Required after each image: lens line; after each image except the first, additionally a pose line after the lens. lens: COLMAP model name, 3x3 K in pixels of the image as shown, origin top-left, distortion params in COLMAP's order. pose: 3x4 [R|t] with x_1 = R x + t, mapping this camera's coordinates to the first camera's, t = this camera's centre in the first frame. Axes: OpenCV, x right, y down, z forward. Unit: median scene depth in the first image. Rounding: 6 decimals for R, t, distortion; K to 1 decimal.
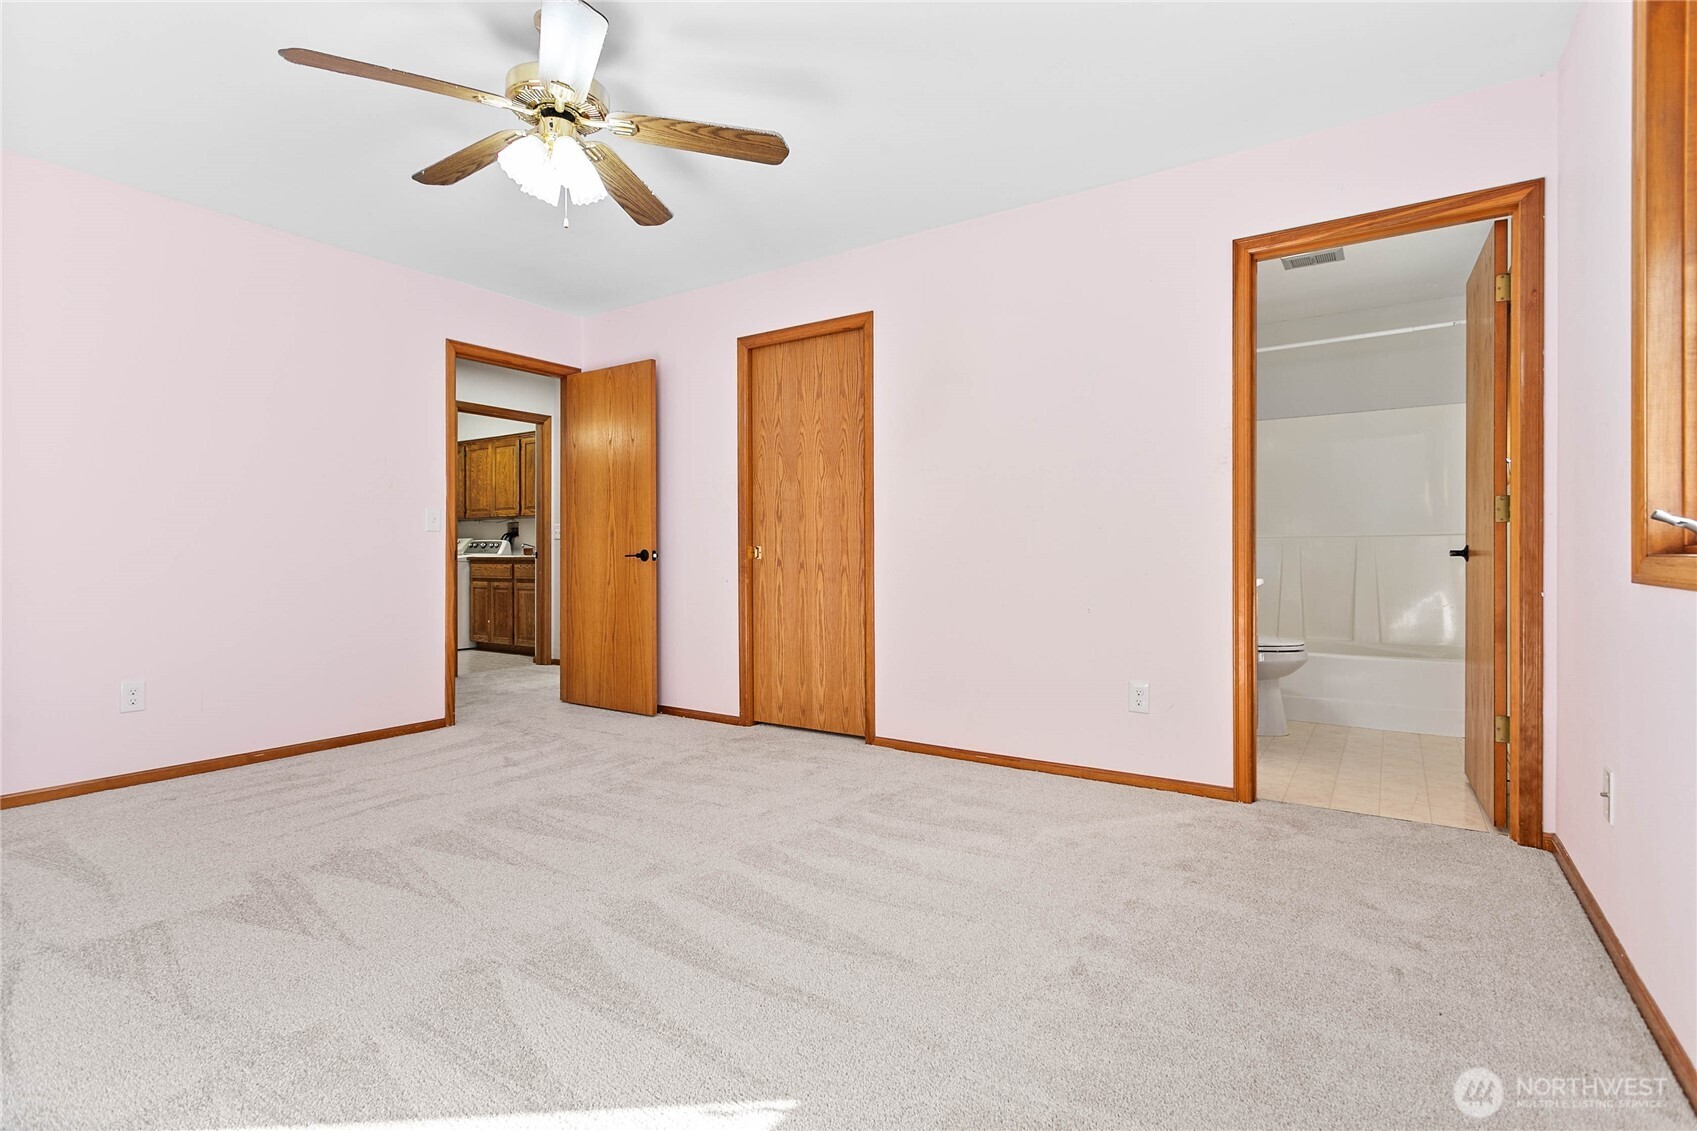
lens RADIAL K [[802.0, 0, 850.1], [0, 802.0, 557.7], [0, 0, 1]] dist [0.002564, 0.002552]
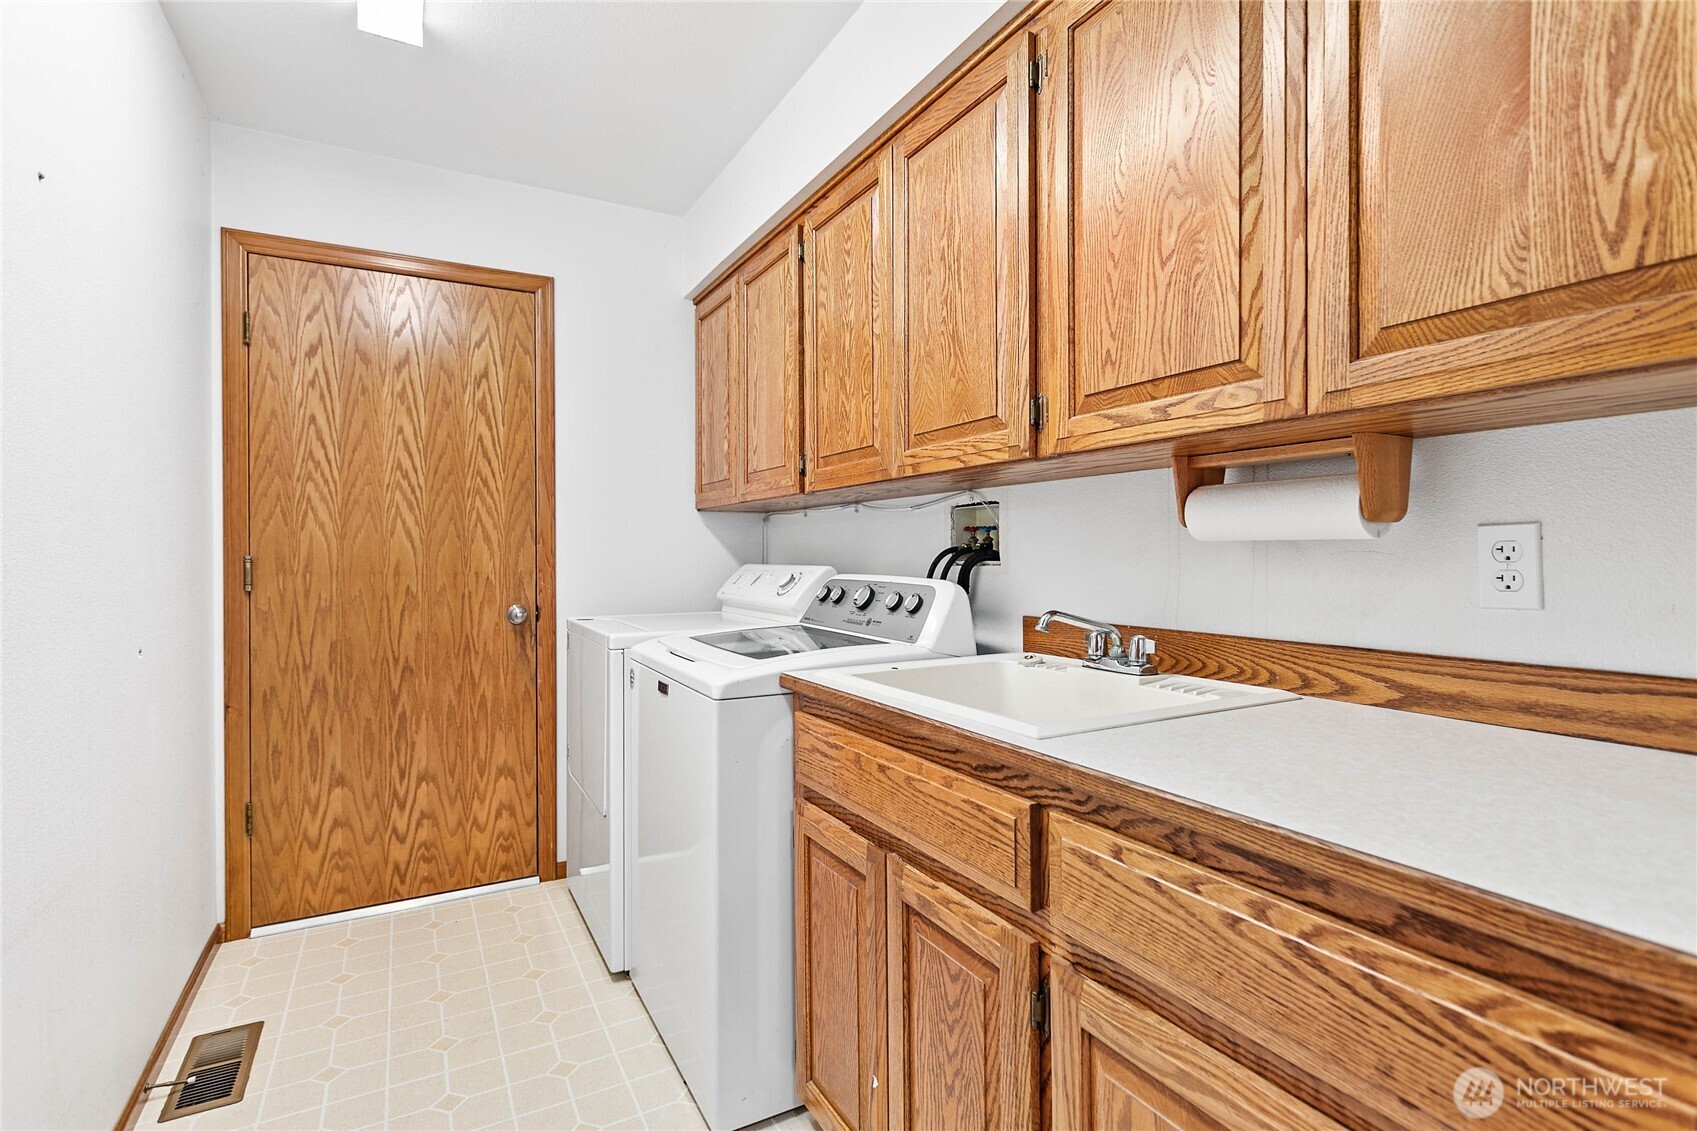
lens RADIAL K [[802.0, 0, 852.1], [0, 802.0, 550.4], [0, 0, 1]] dist [0.002564, 0.002552]
pose [[0.890358, -0.001538, -0.455258, -0.404279], [0.004875, 0.999969, 0.006156, -0.036792], [0.455235, -0.007700, 0.890338, 0.907303]]
